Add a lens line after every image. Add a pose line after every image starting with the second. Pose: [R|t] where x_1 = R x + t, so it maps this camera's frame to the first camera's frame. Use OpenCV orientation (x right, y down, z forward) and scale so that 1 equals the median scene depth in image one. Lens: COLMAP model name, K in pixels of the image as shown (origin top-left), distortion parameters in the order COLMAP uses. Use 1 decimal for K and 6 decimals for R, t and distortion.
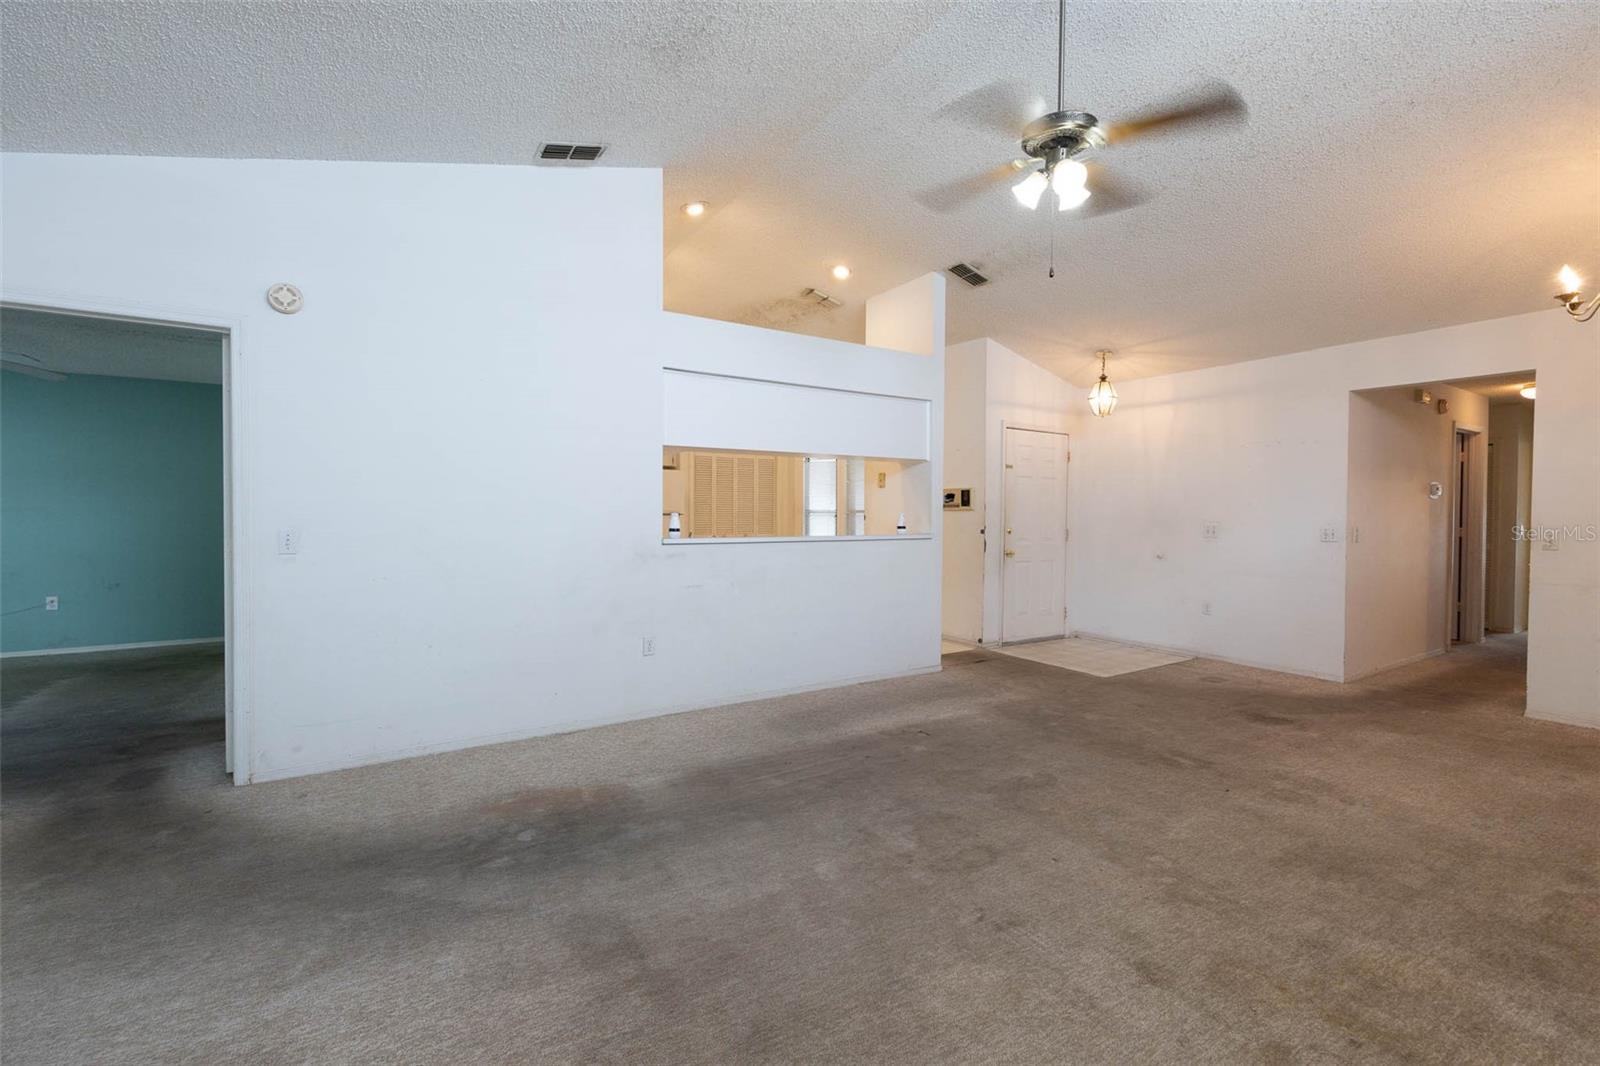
lens RADIAL K [[676.5, 0, 793.1], [0, 676.5, 524.4], [0, 0, 1]] dist [0.006985, 0.000088]
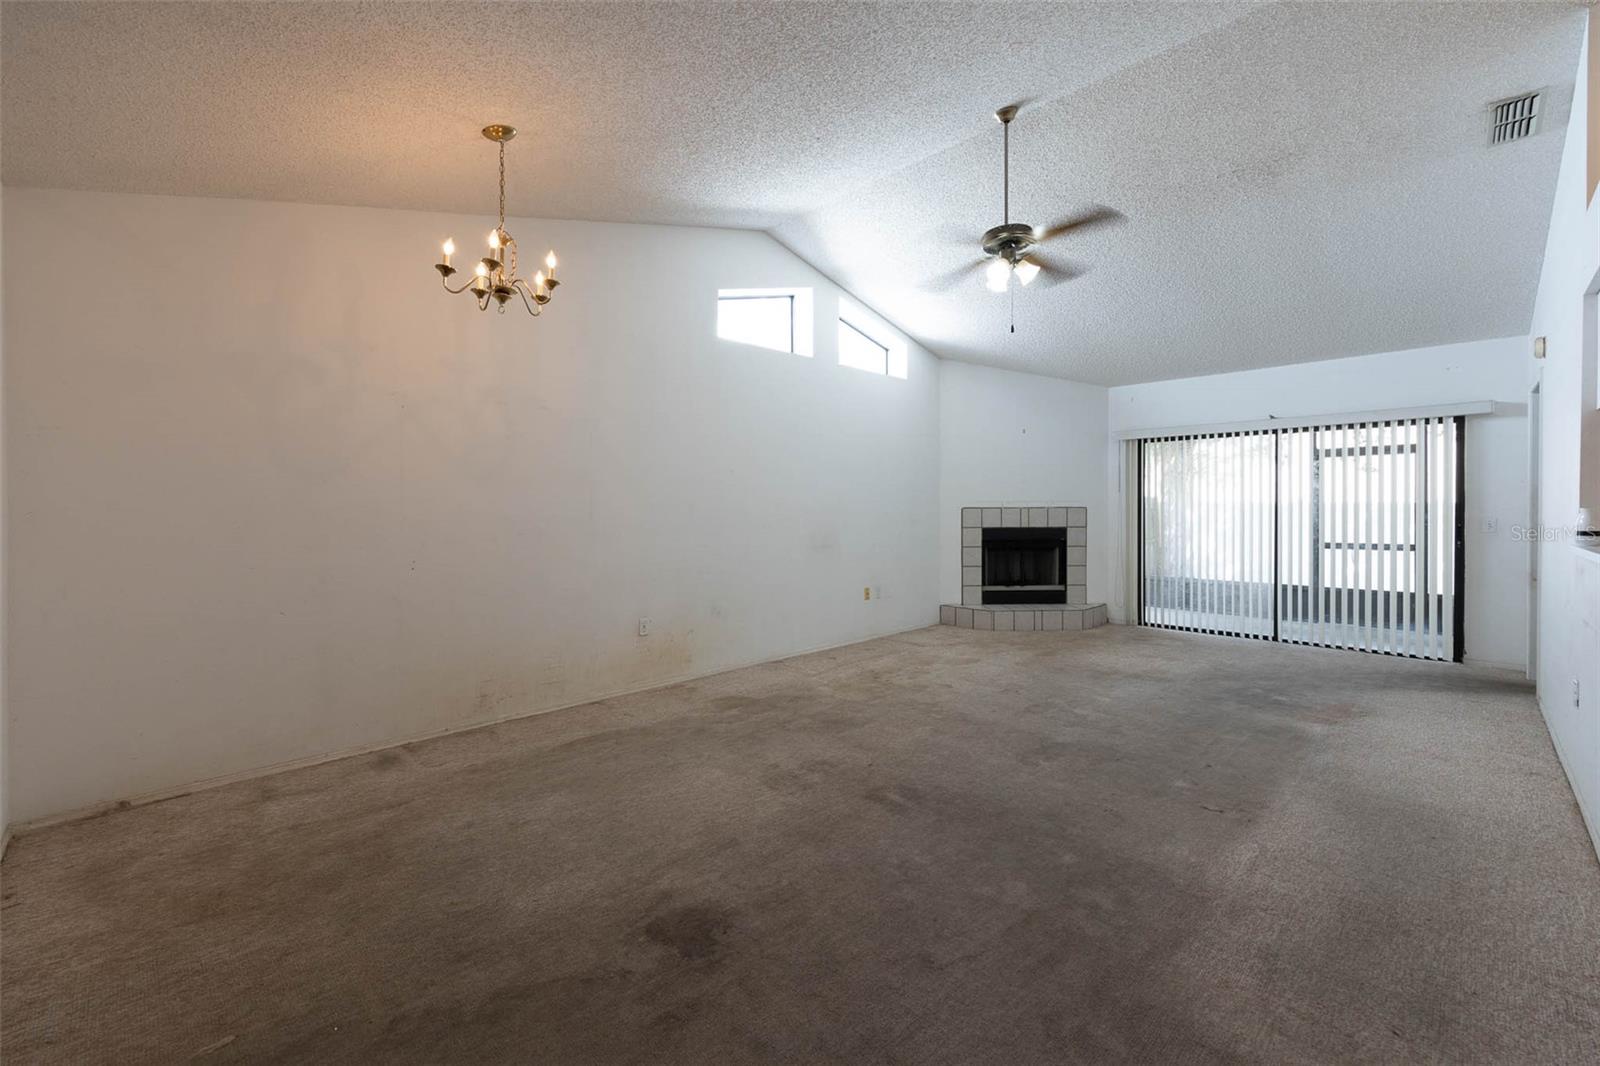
lens RADIAL K [[657.5, 0, 801.9], [0, 657.5, 517.6], [0, 0, 1]] dist [-0.000883, 0.000138]
pose [[-0.973711, 0.000034, -0.227789, 0.900766], [-0.007282, 0.999484, 0.031275, -0.027867], [0.227672, 0.032112, -0.973208, 1.812634]]
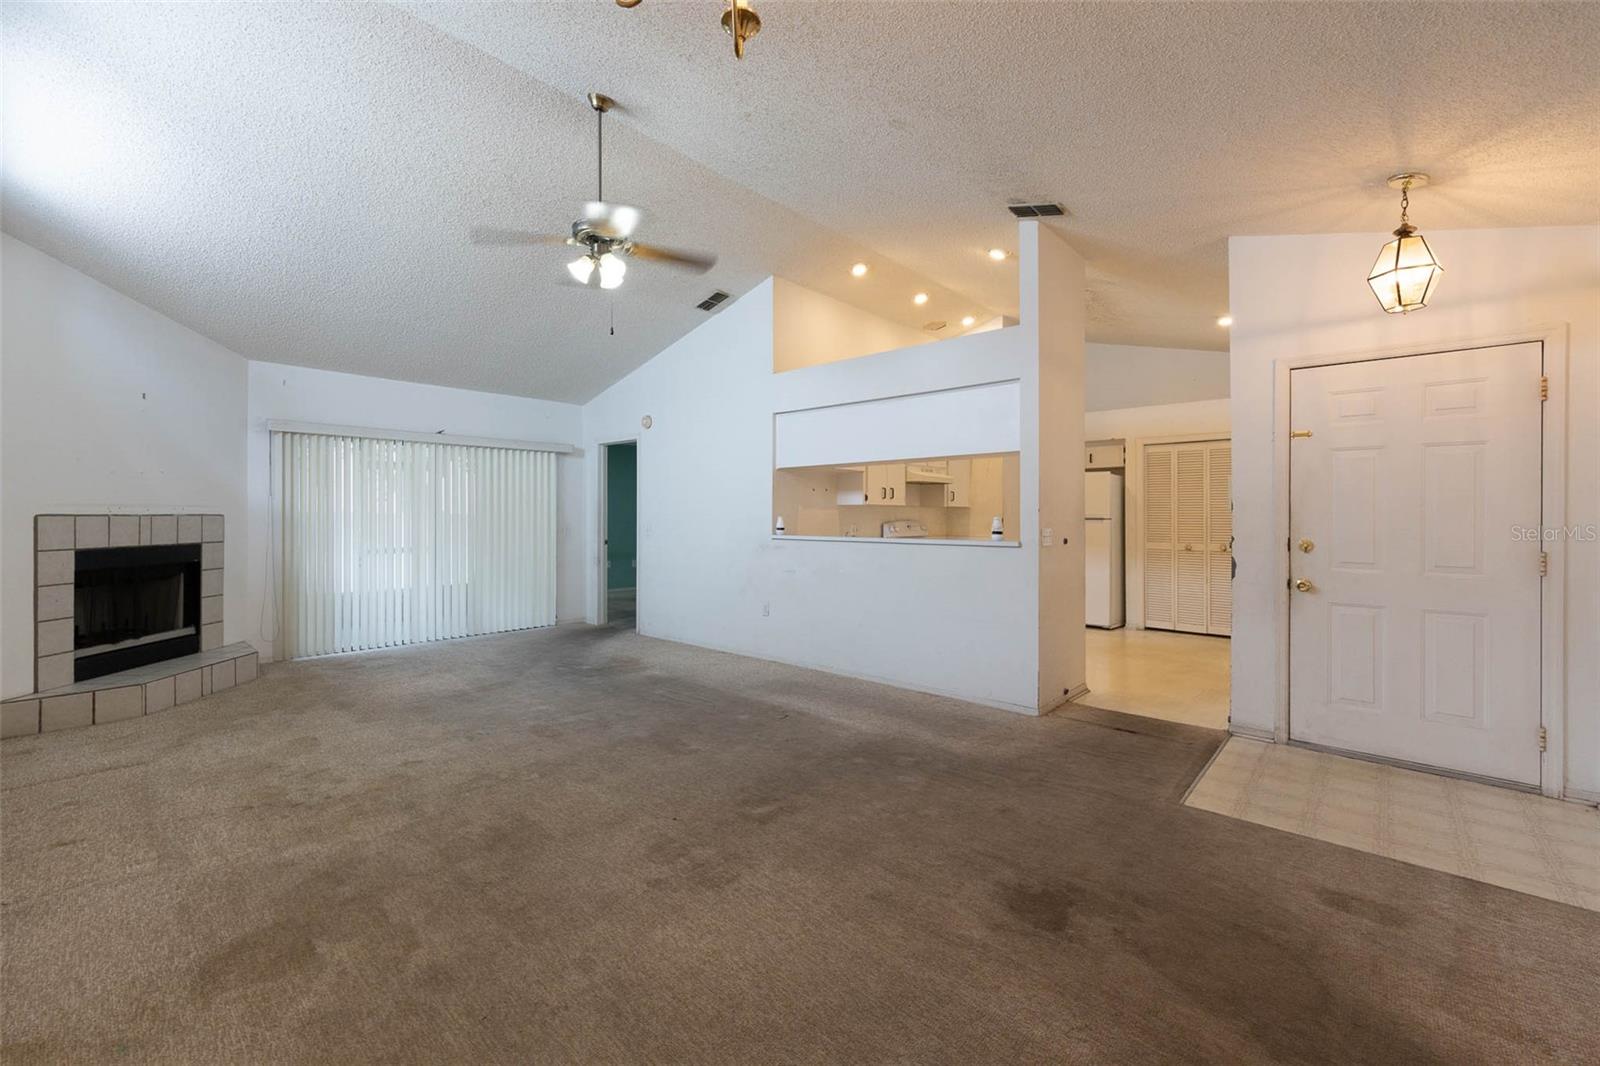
lens RADIAL K [[657.5, 0, 801.9], [0, 657.5, 517.6], [0, 0, 1]] dist [-0.000883, 0.000138]
pose [[0.275837, -0.002635, -0.961201, 1.406541], [-0.016900, 0.999828, -0.007591, -0.006650], [0.961056, 0.018338, 0.275745, 0.838323]]
